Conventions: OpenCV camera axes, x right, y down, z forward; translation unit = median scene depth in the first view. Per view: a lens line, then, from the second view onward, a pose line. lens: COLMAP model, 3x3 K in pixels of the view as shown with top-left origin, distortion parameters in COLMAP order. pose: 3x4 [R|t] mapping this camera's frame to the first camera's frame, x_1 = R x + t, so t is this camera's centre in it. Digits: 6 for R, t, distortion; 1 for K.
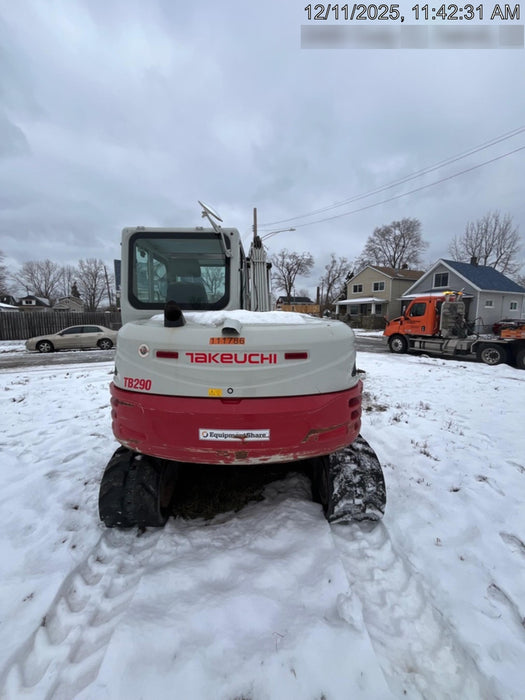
lens RADIAL K [[281.2, 0, 263.4], [0, 281.2, 348.9], [0, 0, 1]] dist [-0.003541, -0.000171]
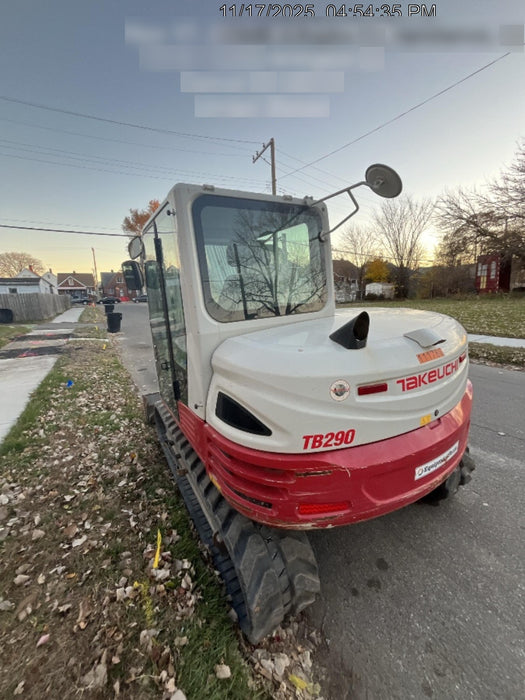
lens RADIAL K [[281.2, 0, 263.4], [0, 281.2, 348.9], [0, 0, 1]] dist [-0.003541, -0.000171]
pose [[0.852895, -0.170831, 0.493342, -0.860467], [0.117908, 0.983565, 0.136740, -0.197129], [-0.508594, -0.058456, 0.859020, 0.501739]]
